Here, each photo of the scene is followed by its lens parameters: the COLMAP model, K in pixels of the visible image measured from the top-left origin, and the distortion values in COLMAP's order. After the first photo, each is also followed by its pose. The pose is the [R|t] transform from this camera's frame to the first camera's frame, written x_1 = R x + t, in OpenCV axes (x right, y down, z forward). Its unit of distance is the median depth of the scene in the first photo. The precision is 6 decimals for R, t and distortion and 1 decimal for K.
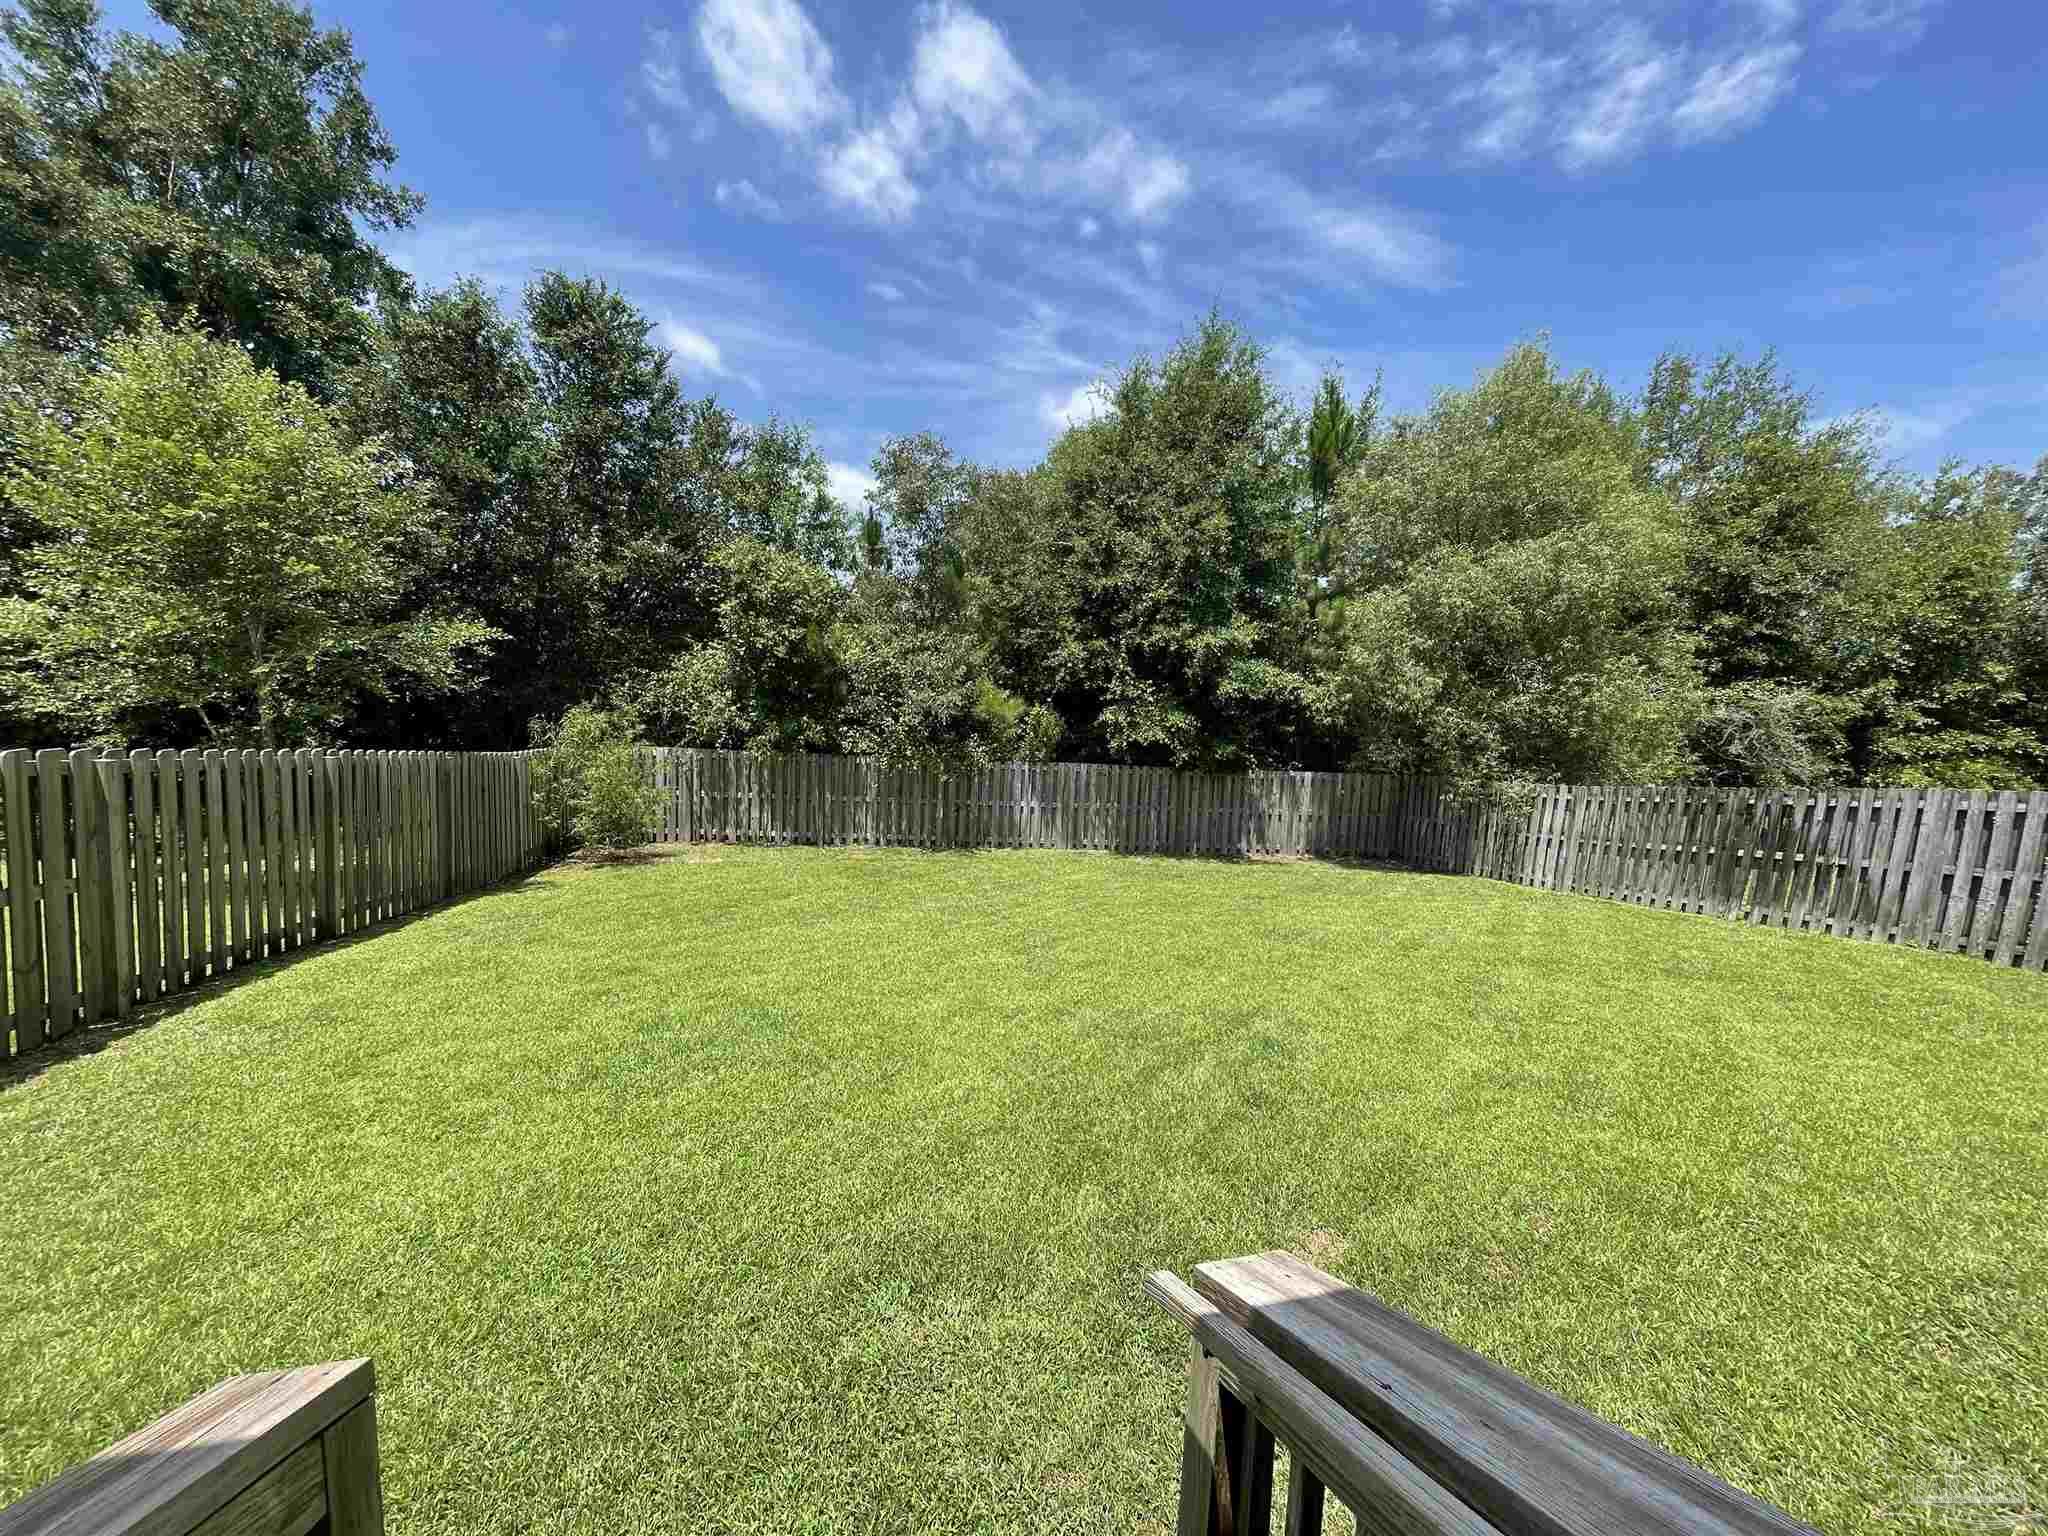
lens RADIAL K [[821.2, 0, 1025.0], [0, 821.2, 771.5], [0, 0, 1]] dist [0.000405, -0.001028]
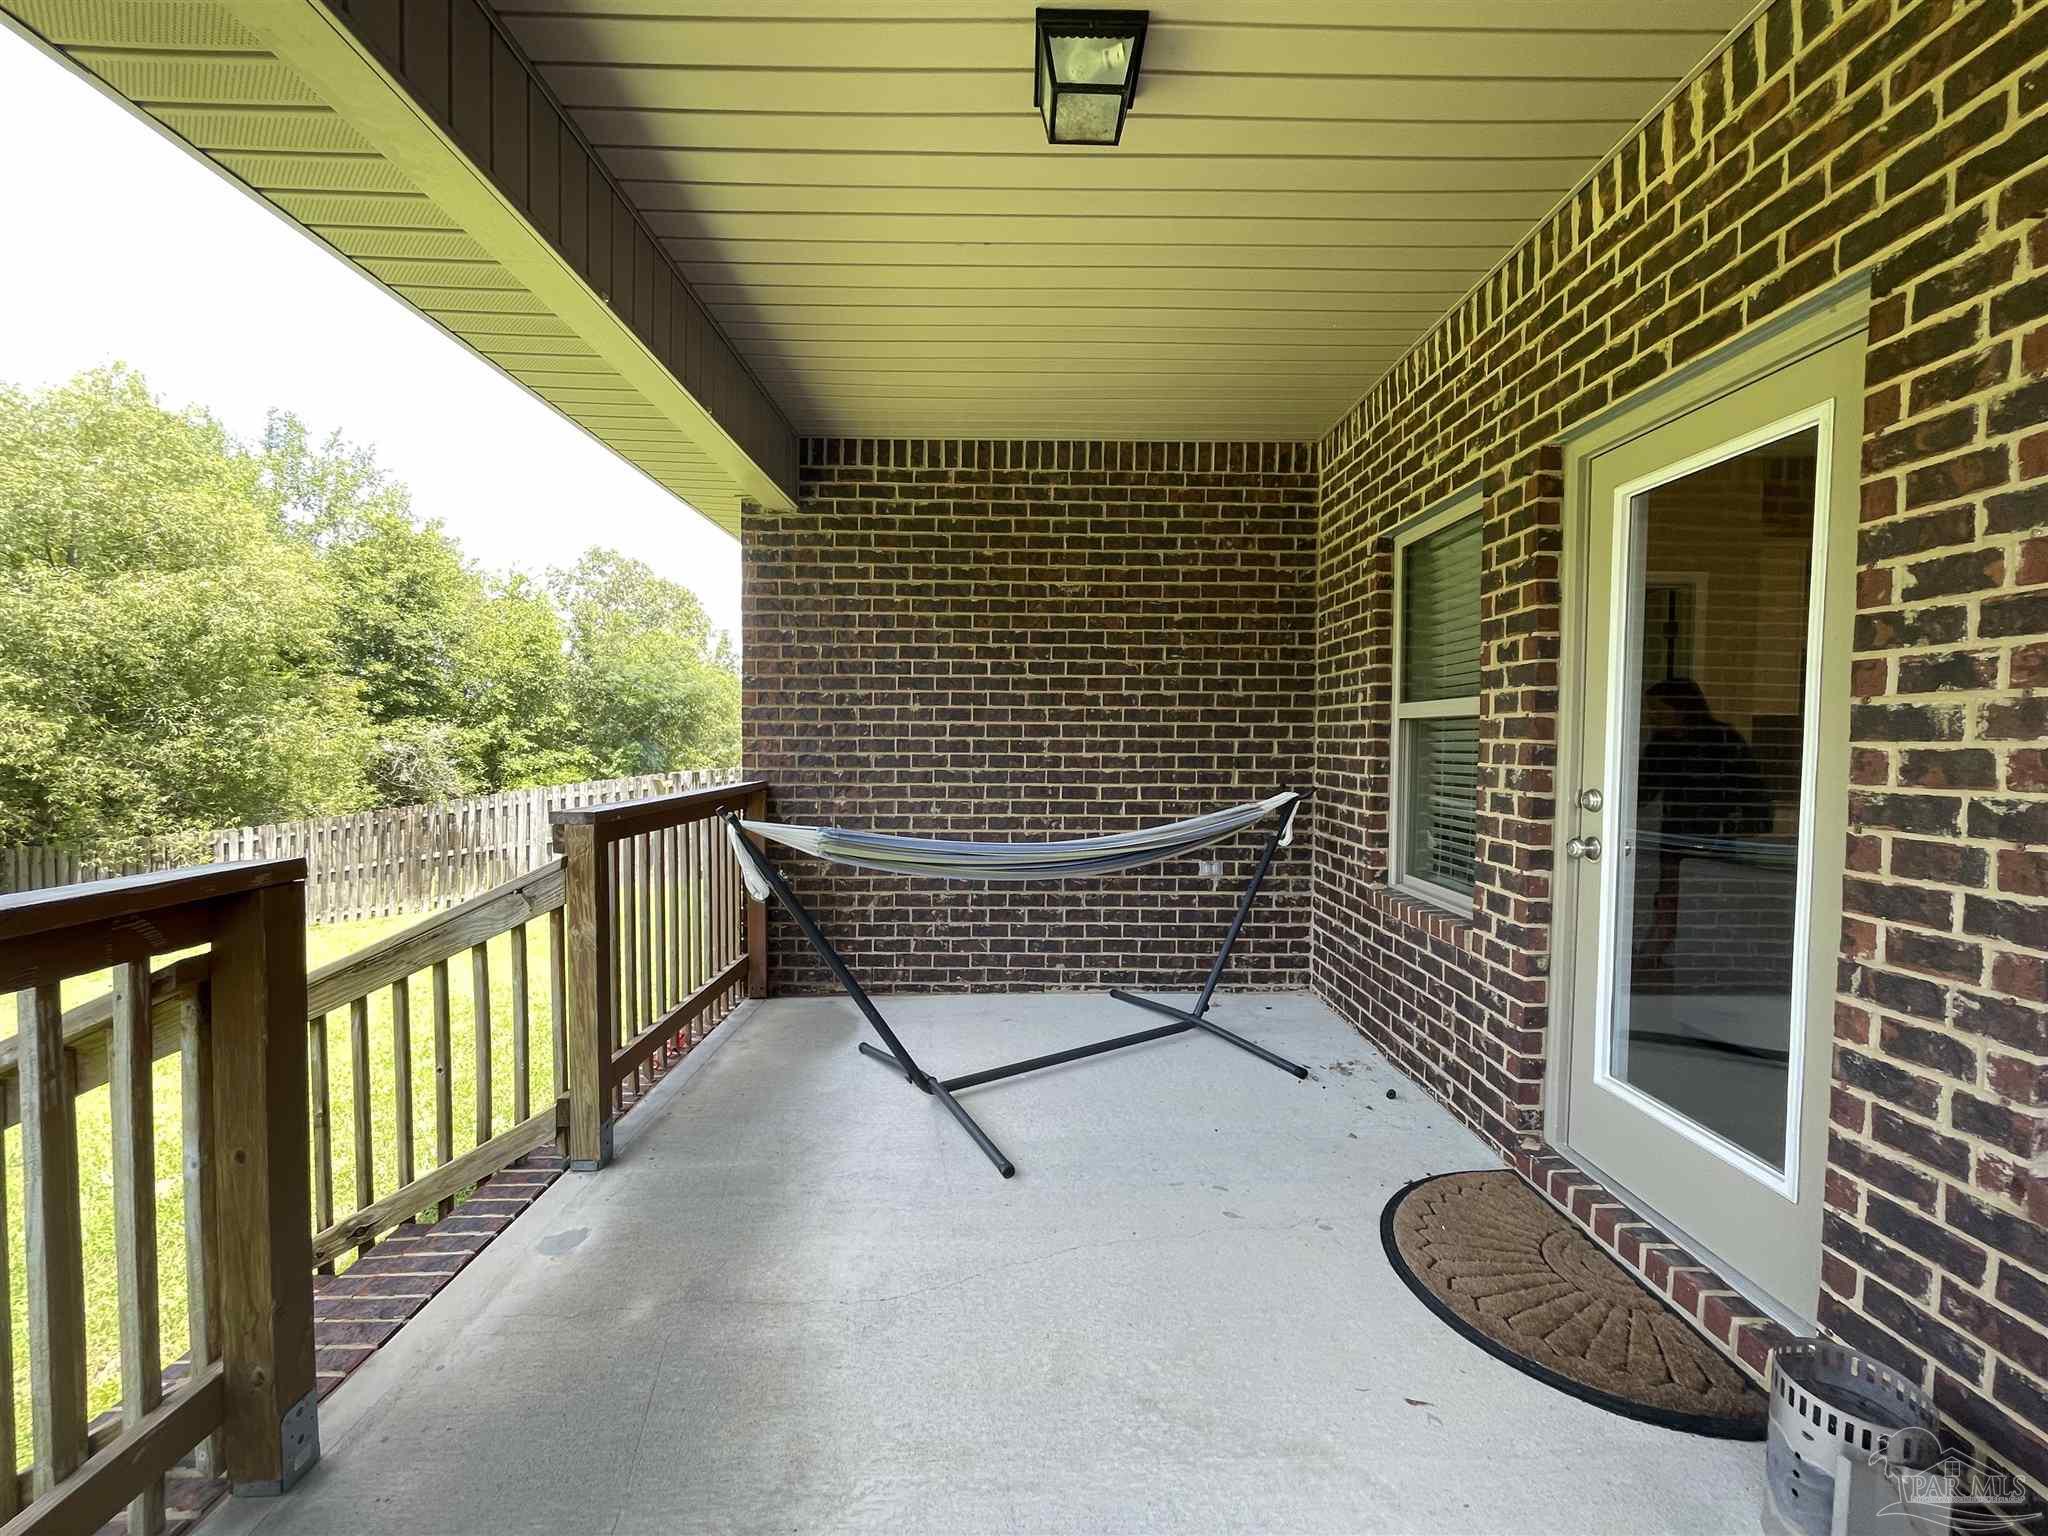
lens RADIAL K [[874.9, 0, 1025.9], [0, 874.9, 758.5], [0, 0, 1]] dist [-0.000065, 0.015517]
pose [[0.230476, -0.066433, 0.970808, -0.145501], [0.126053, 0.991299, 0.037909, 0.011199], [-0.964879, 0.113636, 0.236845, -0.155612]]
